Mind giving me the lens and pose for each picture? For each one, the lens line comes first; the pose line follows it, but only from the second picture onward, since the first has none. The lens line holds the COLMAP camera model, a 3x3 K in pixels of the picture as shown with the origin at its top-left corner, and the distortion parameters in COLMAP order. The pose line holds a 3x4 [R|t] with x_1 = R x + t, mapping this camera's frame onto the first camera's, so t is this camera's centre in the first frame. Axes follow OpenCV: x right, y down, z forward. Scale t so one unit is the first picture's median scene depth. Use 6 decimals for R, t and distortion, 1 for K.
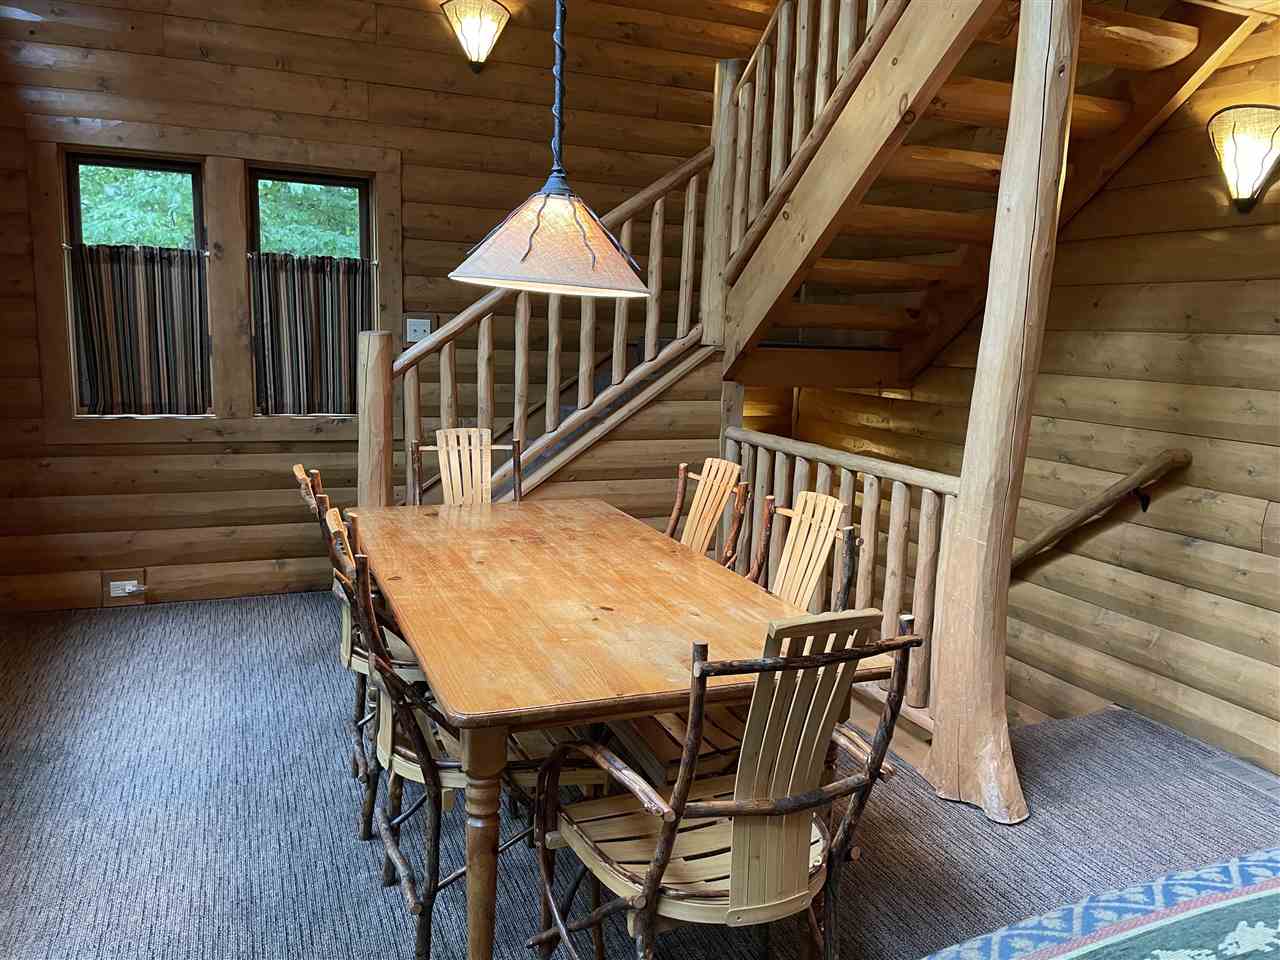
lens RADIAL K [[969.9, 0, 639.9], [0, 969.9, 483.9], [0, 0, 1]] dist [0.083952, -0.111263]
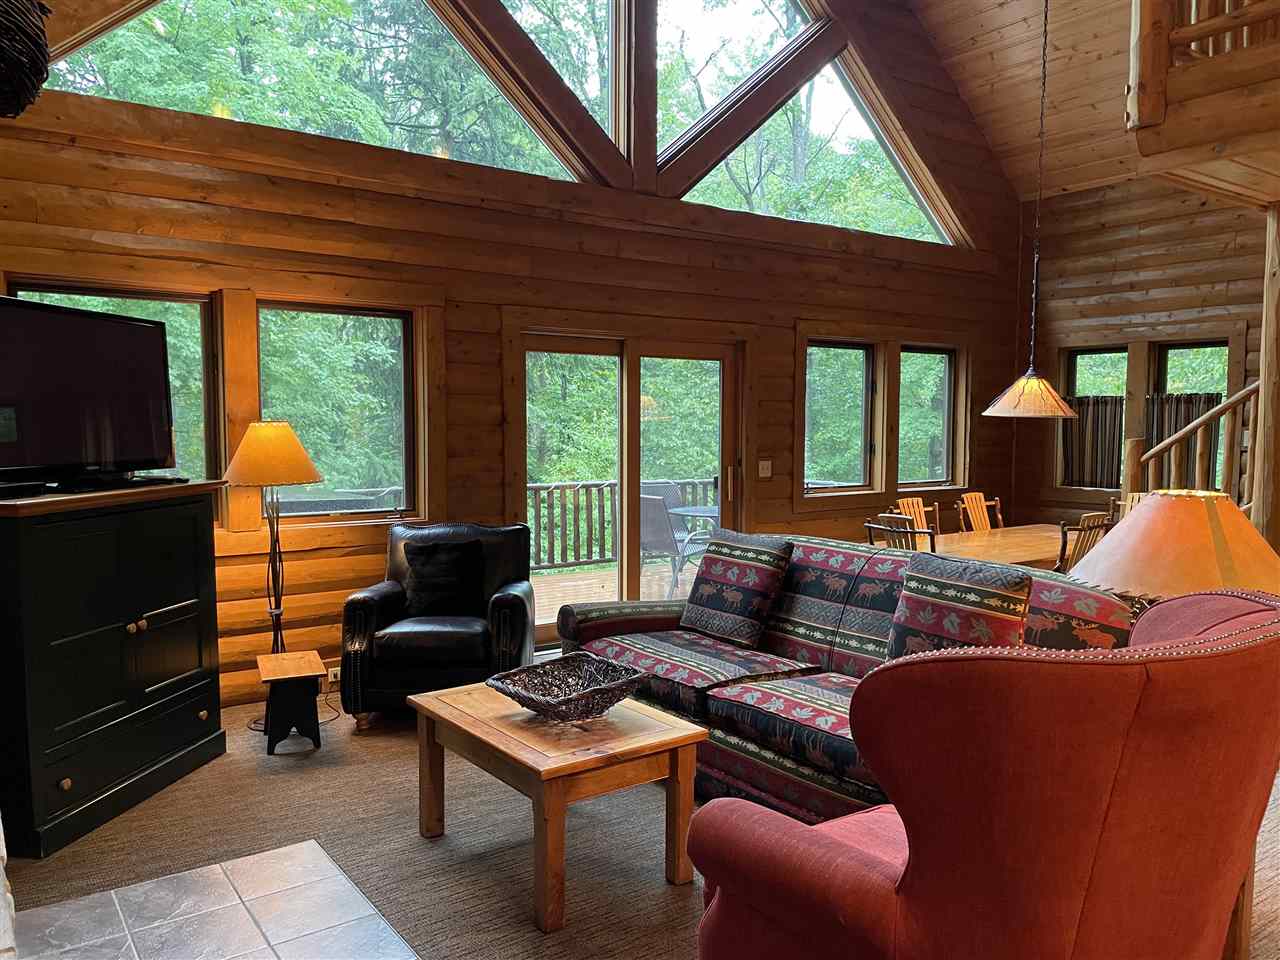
lens RADIAL K [[969.9, 0, 650.6], [0, 969.9, 482.6], [0, 0, 1]] dist [0.083952, -0.111263]
pose [[0.239298, 0.028789, -0.970519, 1.074226], [-0.150933, 0.988513, -0.007892, 0.056636], [0.959143, 0.148372, 0.240894, -0.205422]]
